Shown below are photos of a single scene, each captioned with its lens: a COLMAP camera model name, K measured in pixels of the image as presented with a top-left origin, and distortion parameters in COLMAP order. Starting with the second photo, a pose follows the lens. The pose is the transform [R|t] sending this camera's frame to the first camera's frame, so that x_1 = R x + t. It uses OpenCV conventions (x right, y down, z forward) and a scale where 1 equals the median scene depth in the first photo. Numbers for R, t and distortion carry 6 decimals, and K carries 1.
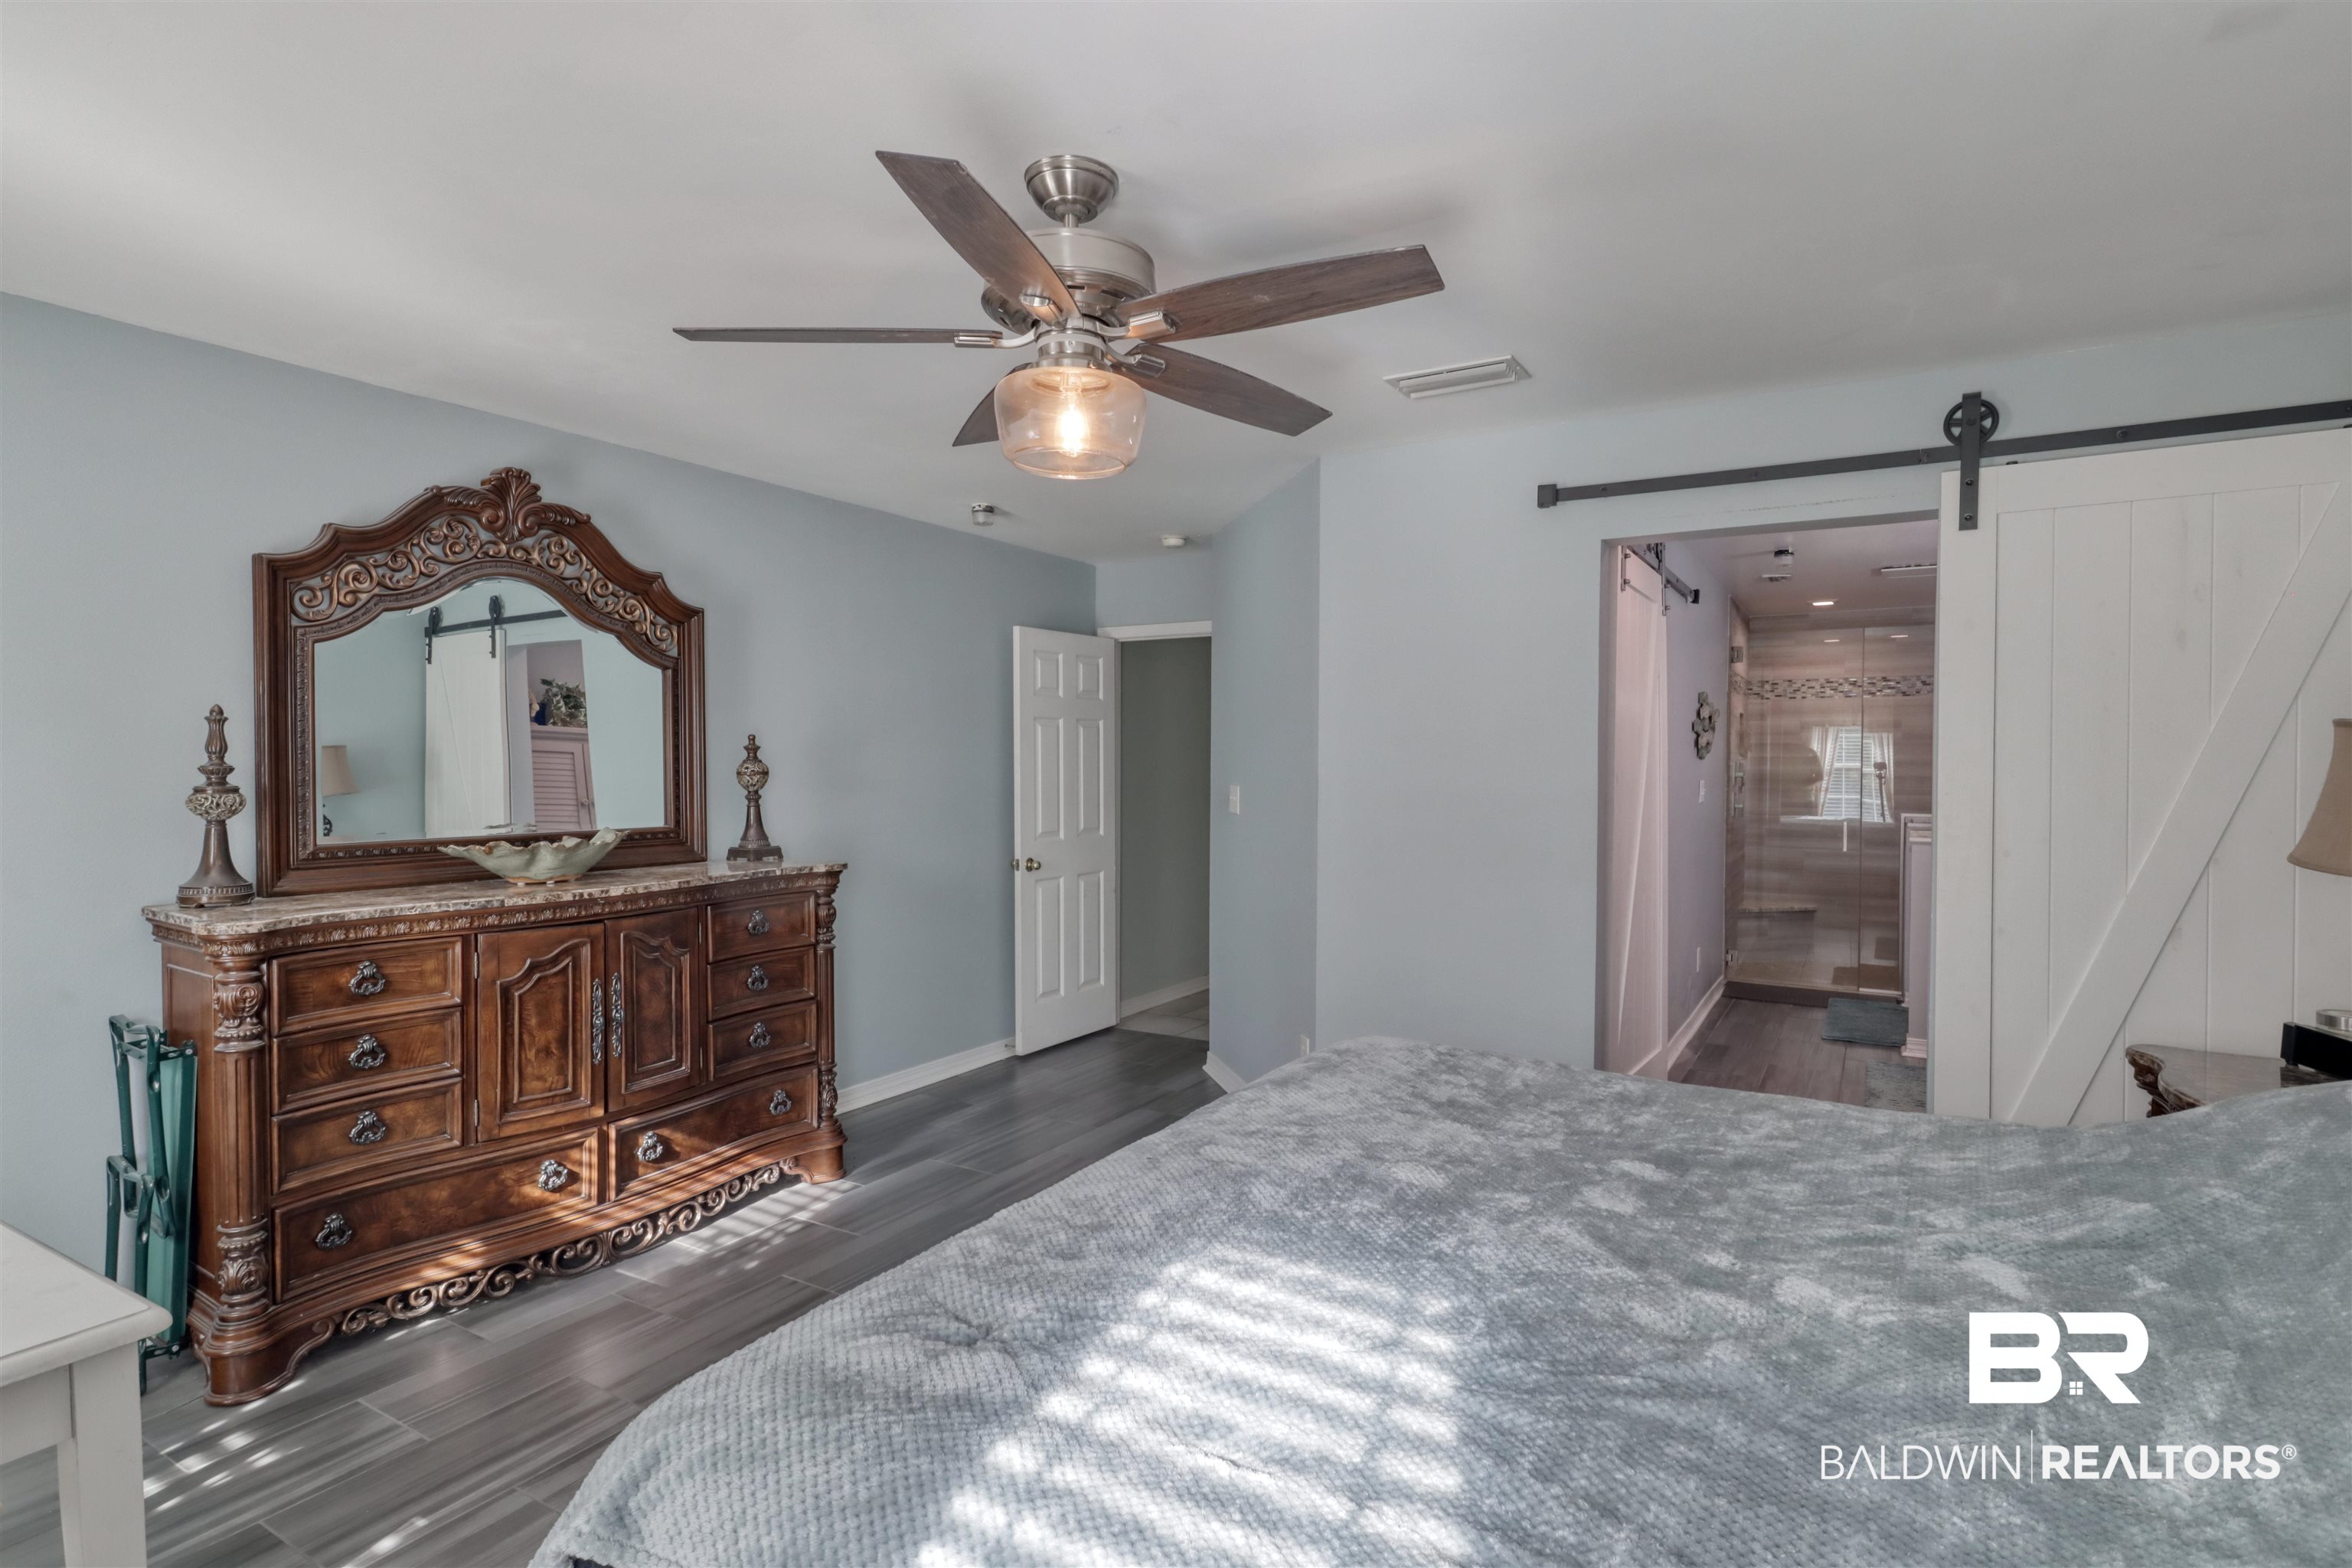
lens RADIAL K [[1156.9, 0, 1183.5], [0, 1156.9, 781.0], [0, 0, 1]] dist [-0.001824, -0.001390]
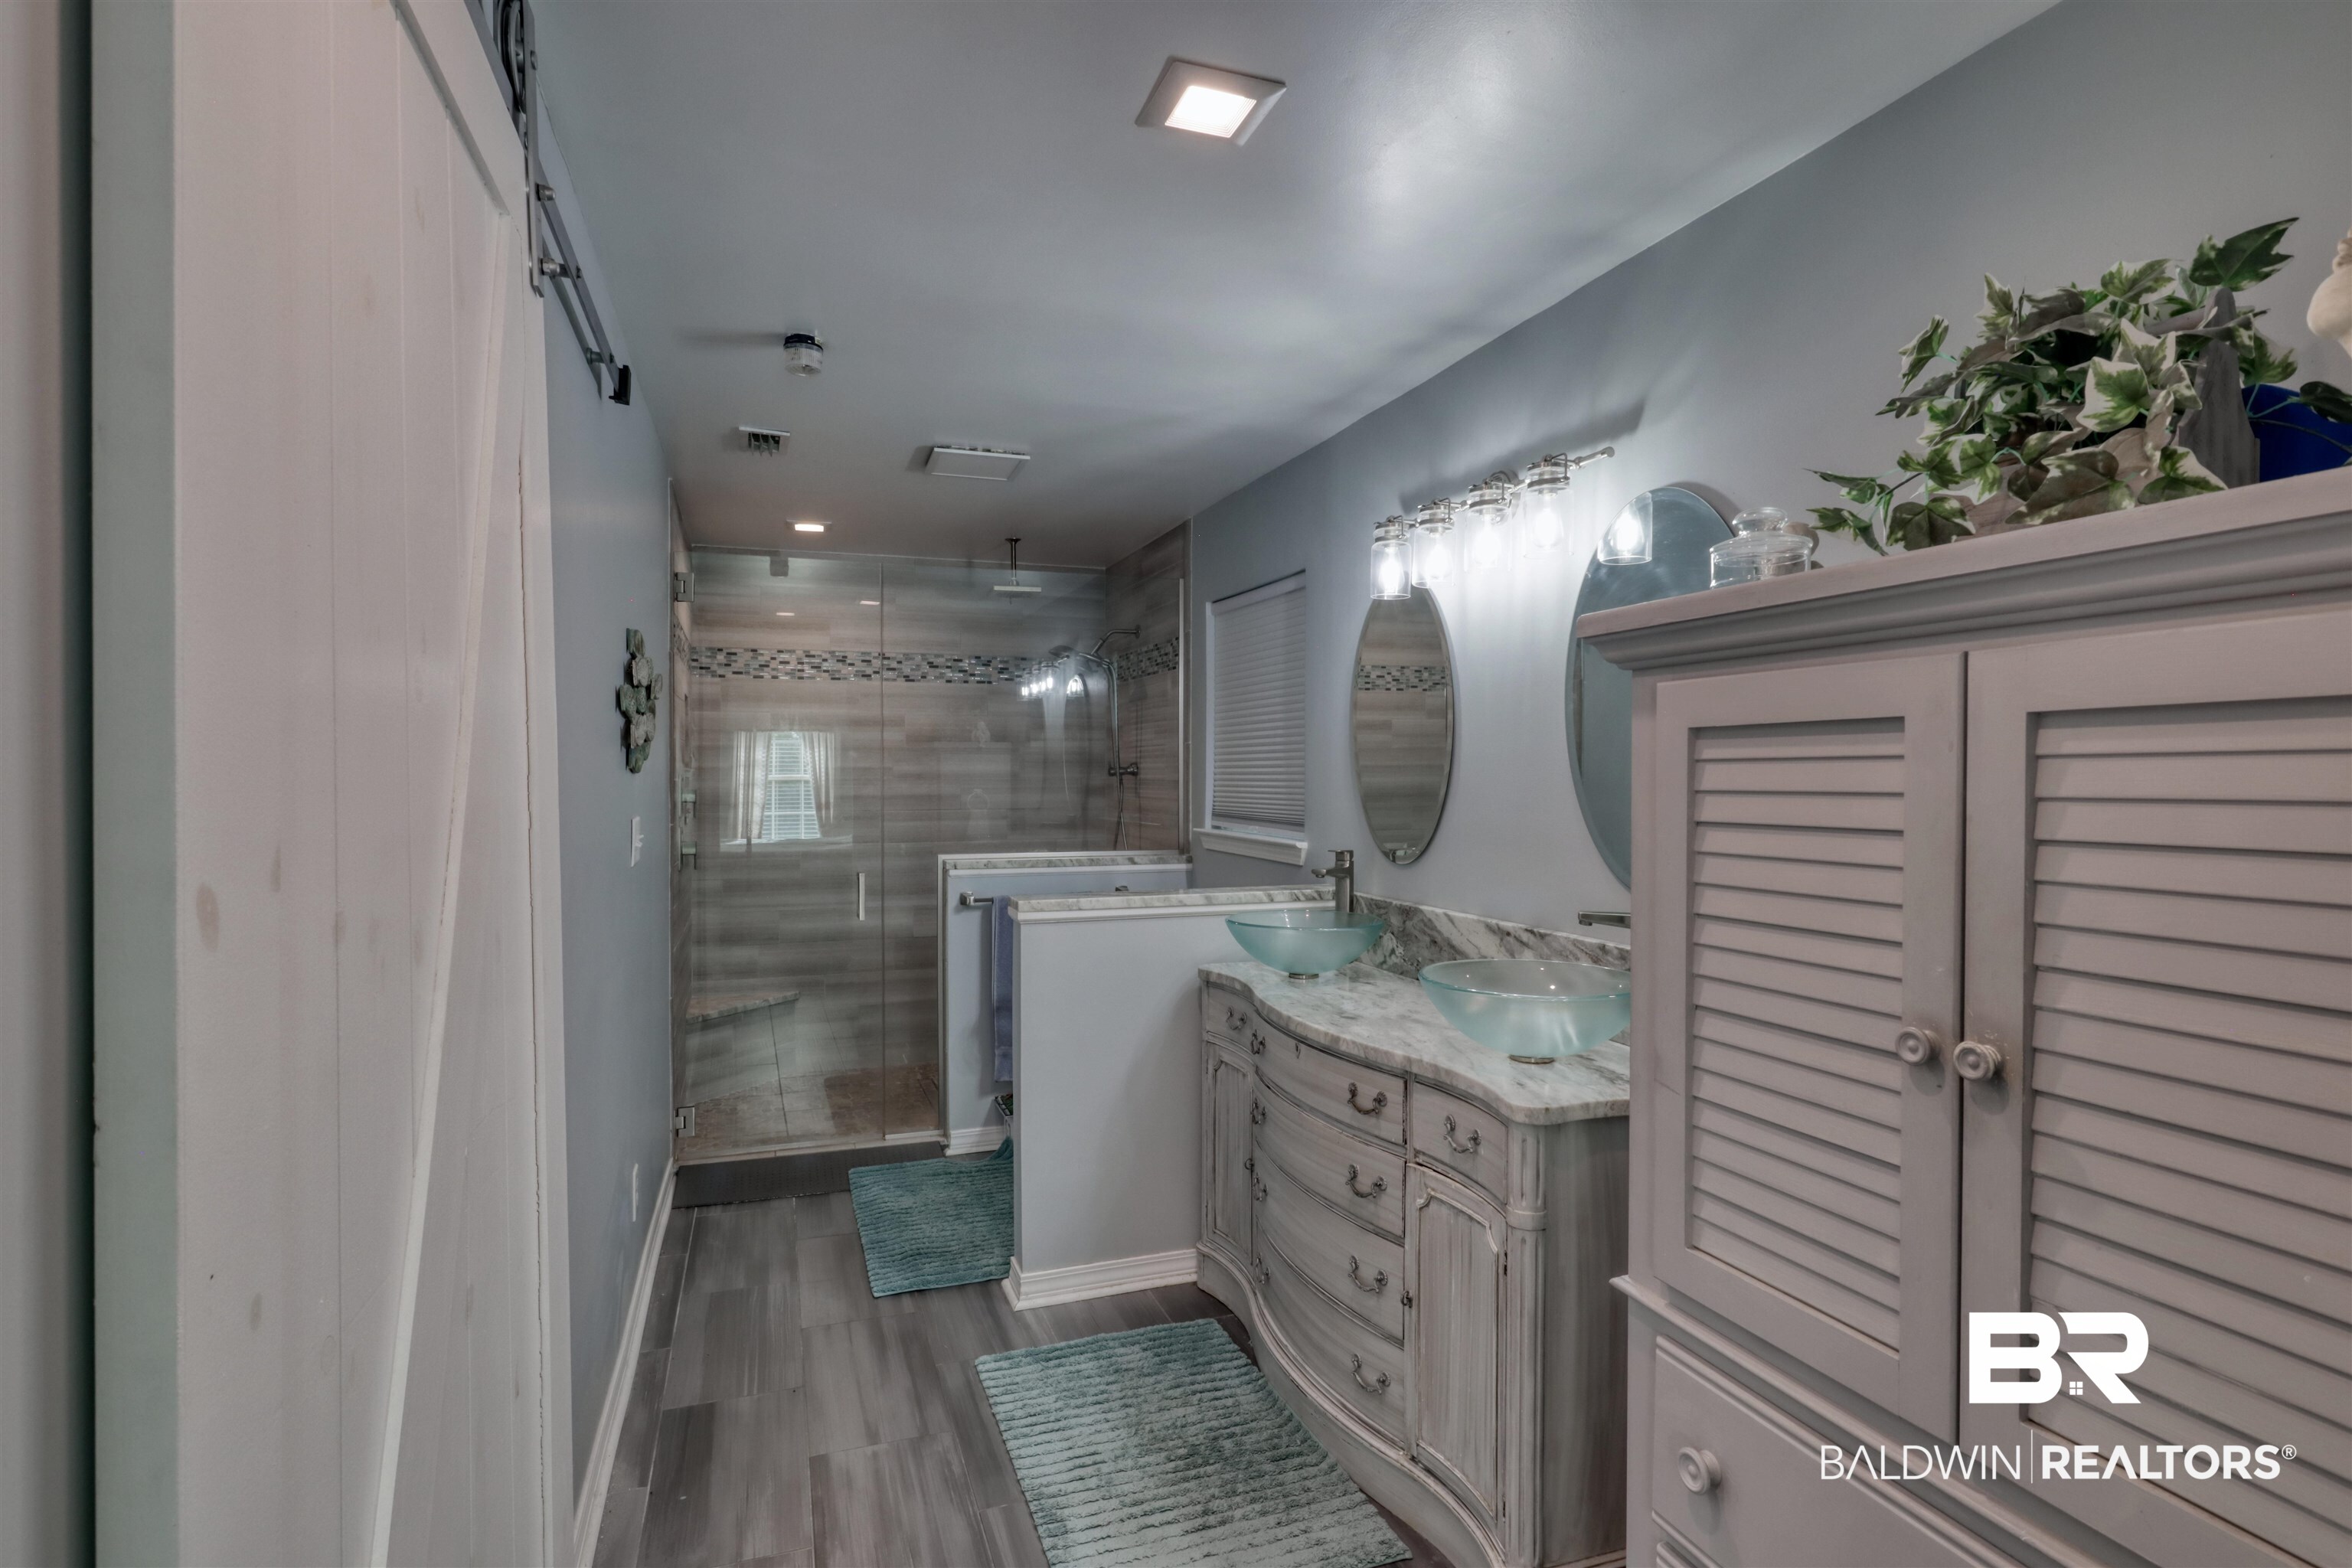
lens RADIAL K [[1156.9, 0, 1183.5], [0, 1156.9, 781.0], [0, 0, 1]] dist [-0.001824, -0.001390]
pose [[0.630834, -0.009061, 0.775865, 0.175959], [0.014700, 0.999892, -0.000275, -0.009328], [-0.775779, 0.011578, 0.630899, 0.416155]]
